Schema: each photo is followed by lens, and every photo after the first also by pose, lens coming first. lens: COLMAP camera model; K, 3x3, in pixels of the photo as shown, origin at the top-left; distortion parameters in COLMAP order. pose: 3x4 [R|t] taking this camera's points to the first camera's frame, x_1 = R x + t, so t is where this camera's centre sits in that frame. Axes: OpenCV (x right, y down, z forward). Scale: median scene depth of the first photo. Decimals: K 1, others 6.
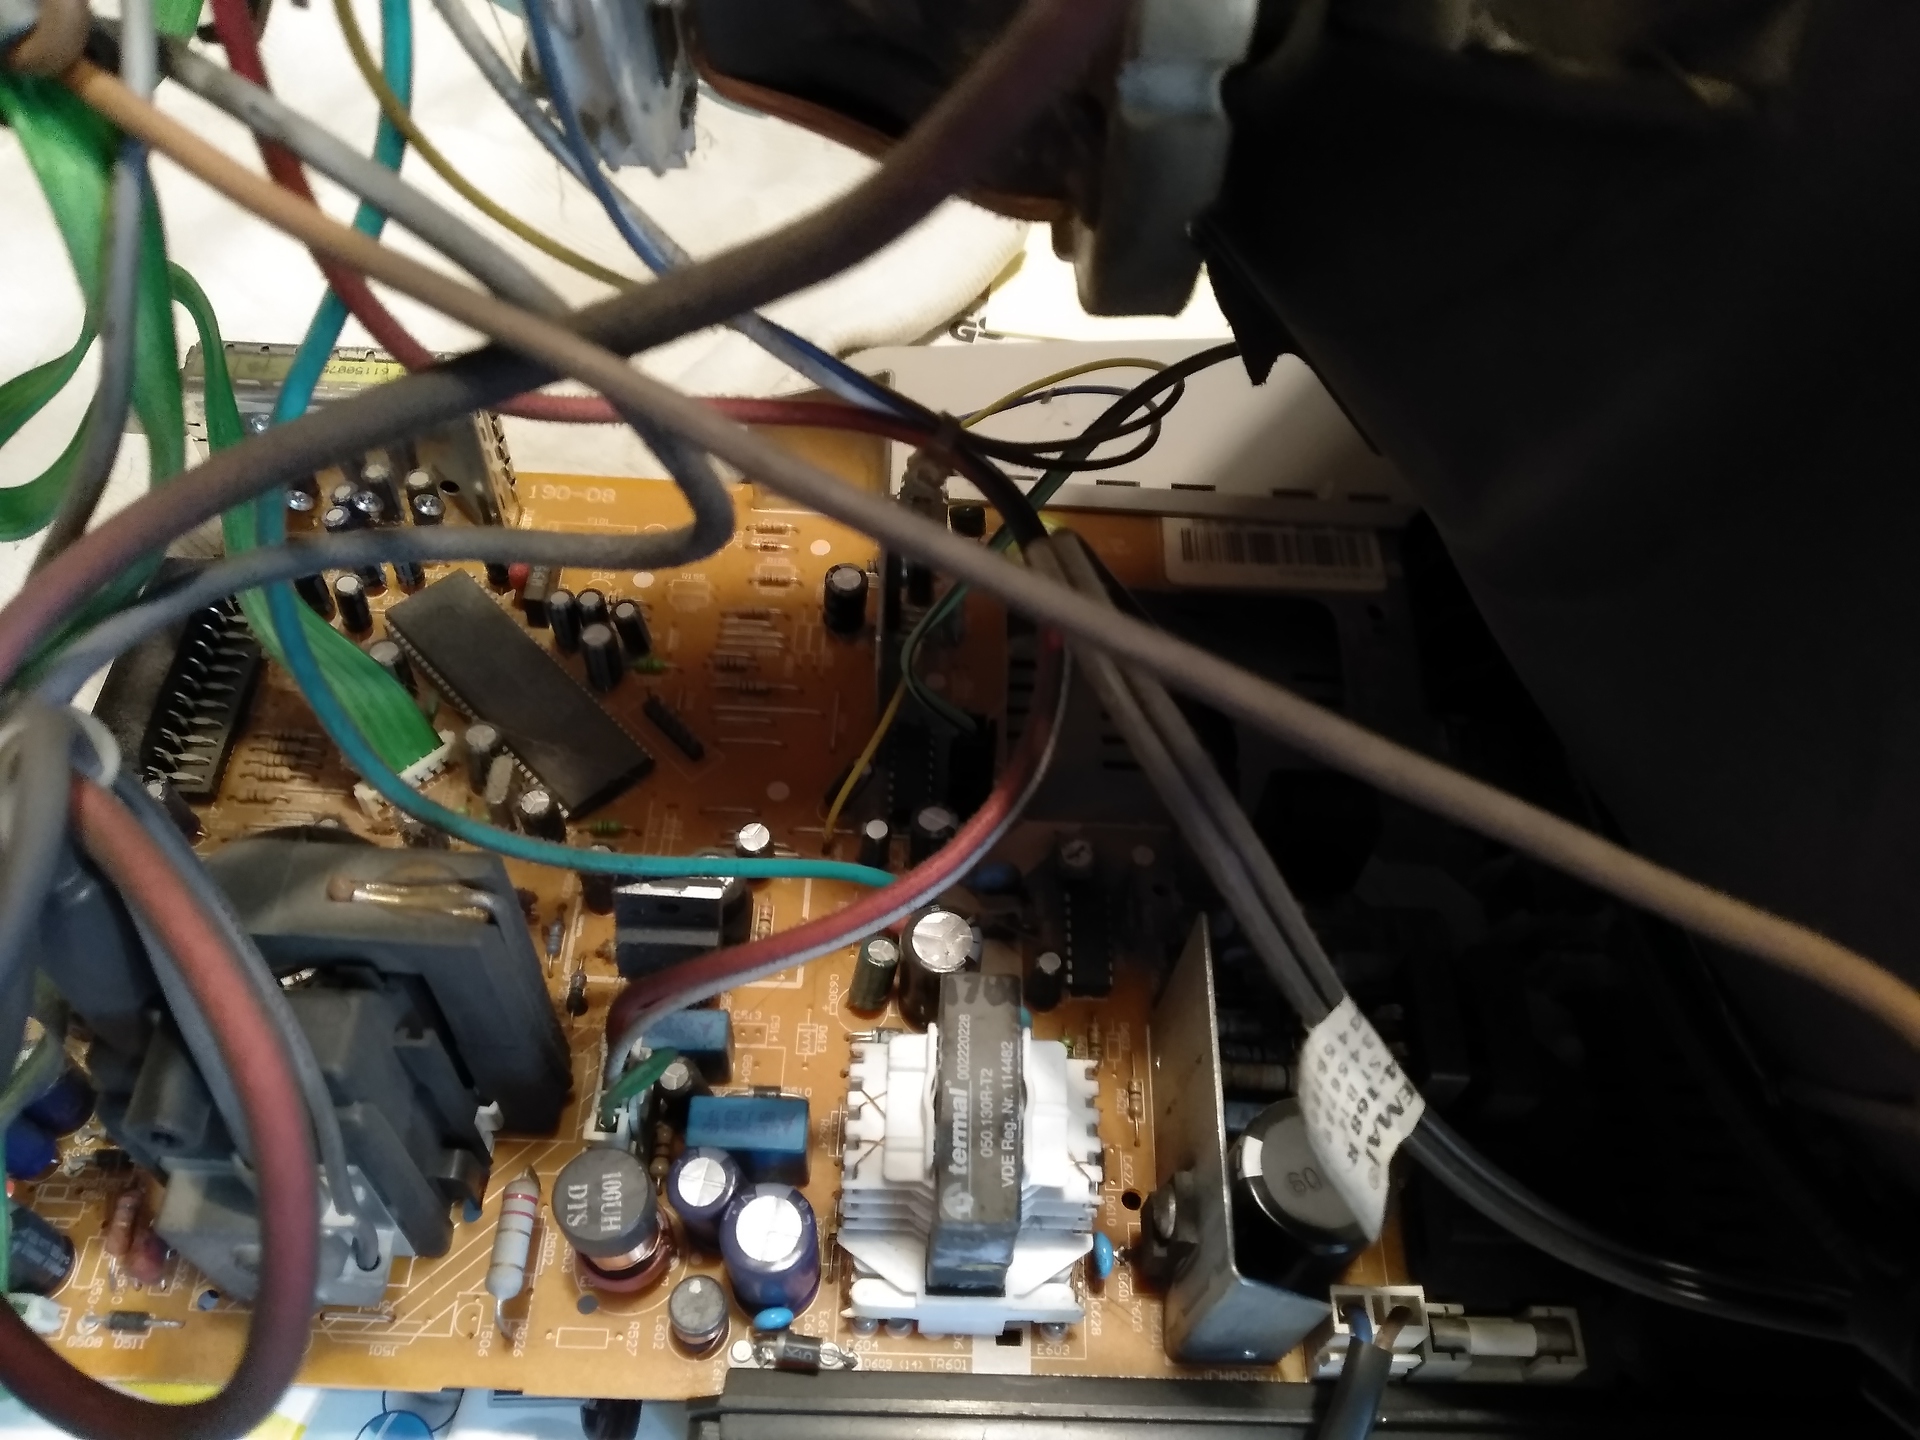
lens RADIAL K [[1467.1, 0, 960.0], [0, 1467.1, 720.0], [0, 0, 1]] dist [0.059900, -0.150410]
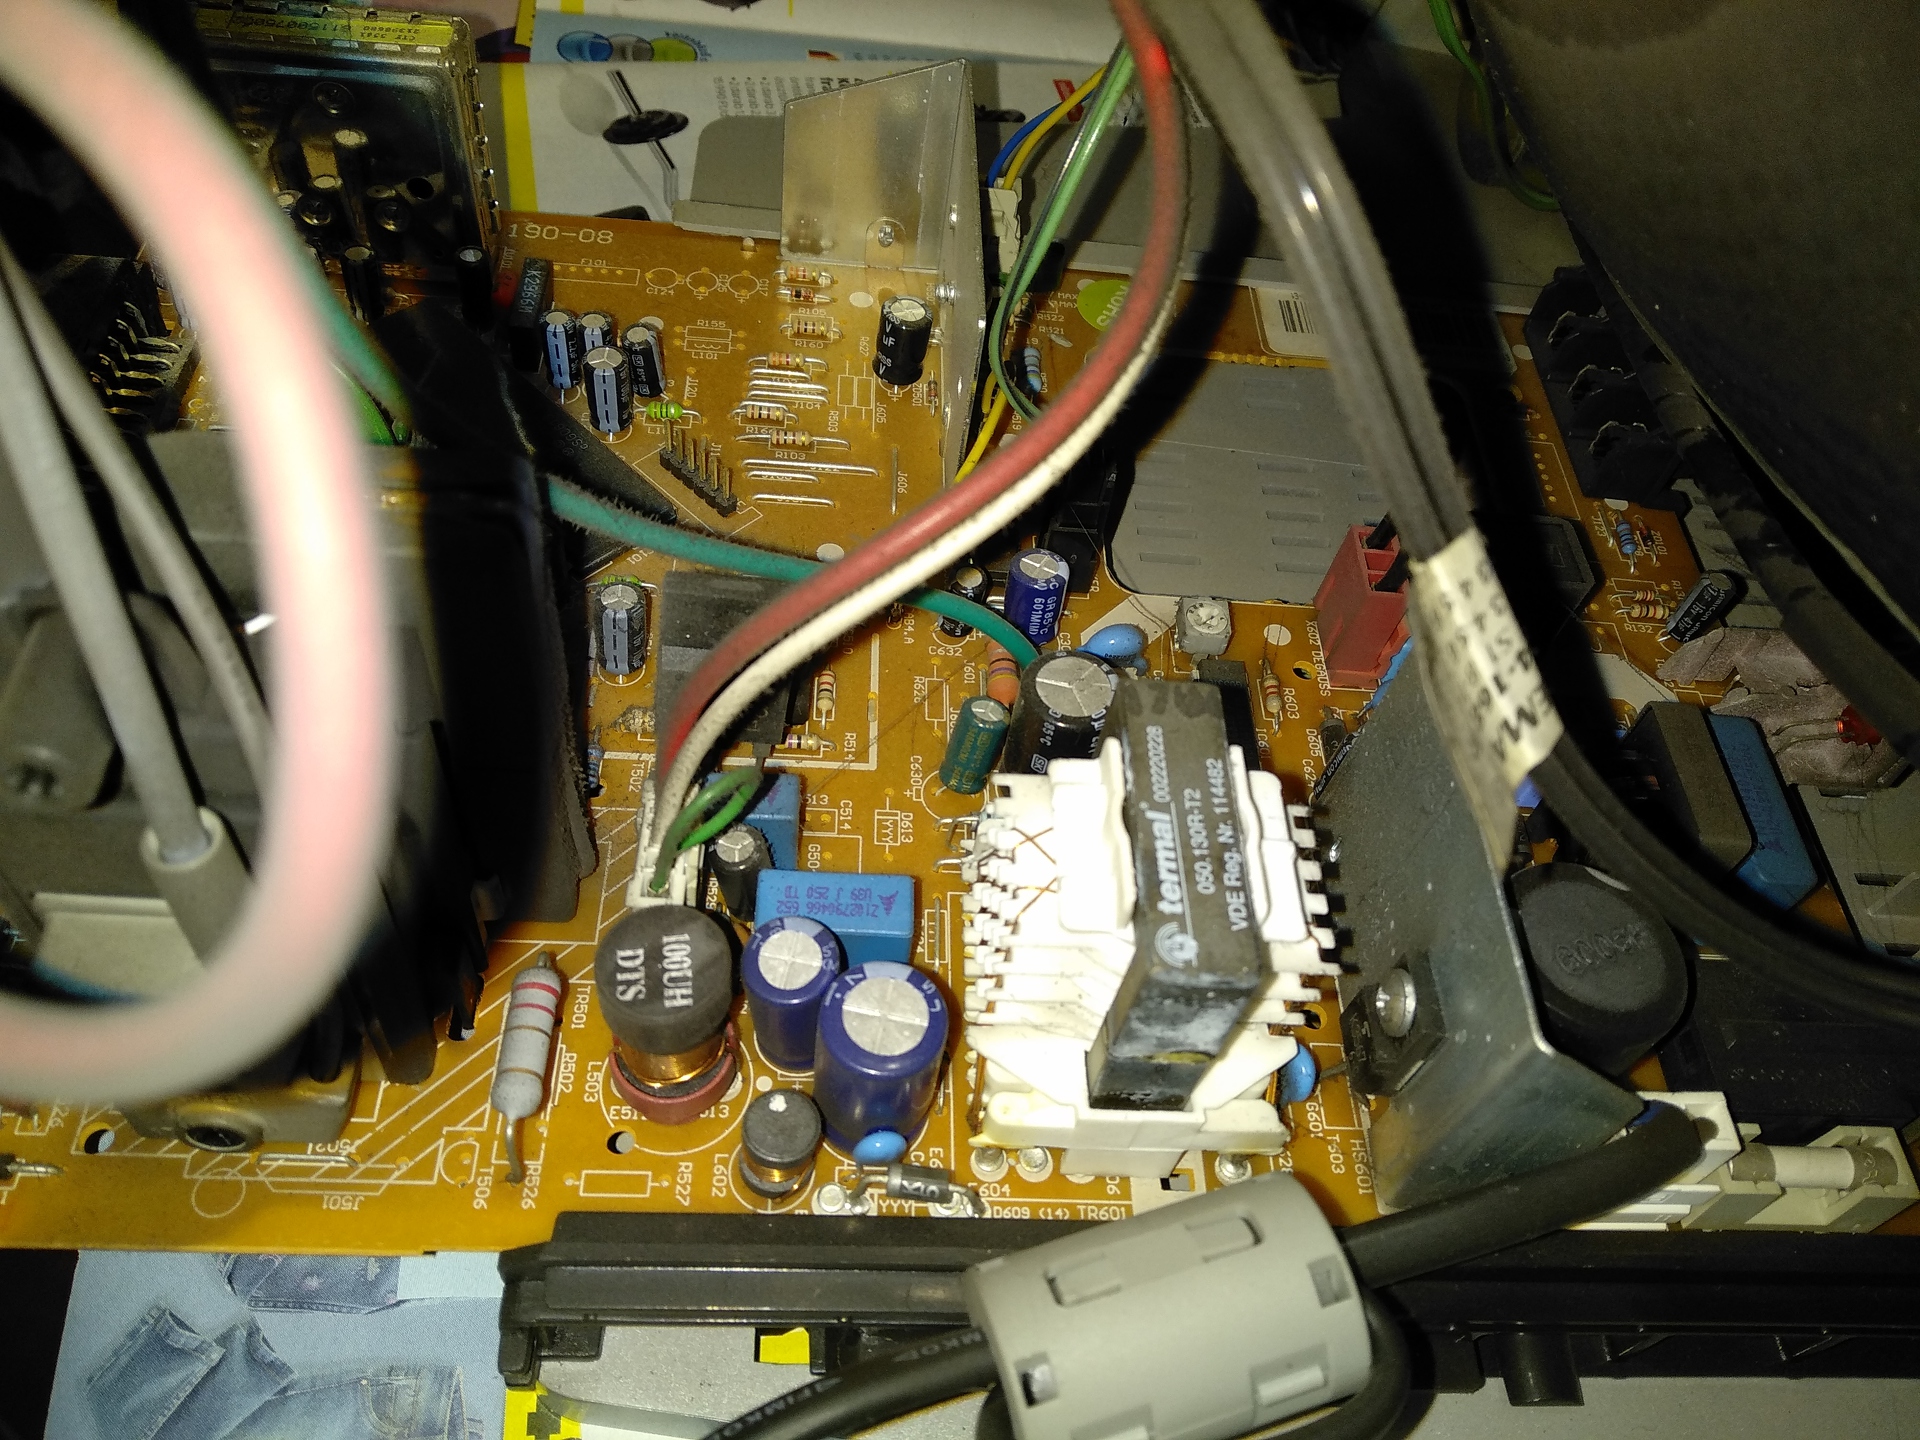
lens RADIAL K [[1486.8, 0, 960.0], [0, 1486.8, 720.0], [0, 0, 1]] dist [0.009328, -0.081966]
pose [[0.997822, 0.011611, 0.064939, -0.145309], [-0.010588, 0.999815, -0.016086, 0.212106], [-0.065114, 0.015364, 0.997760, 0.255394]]
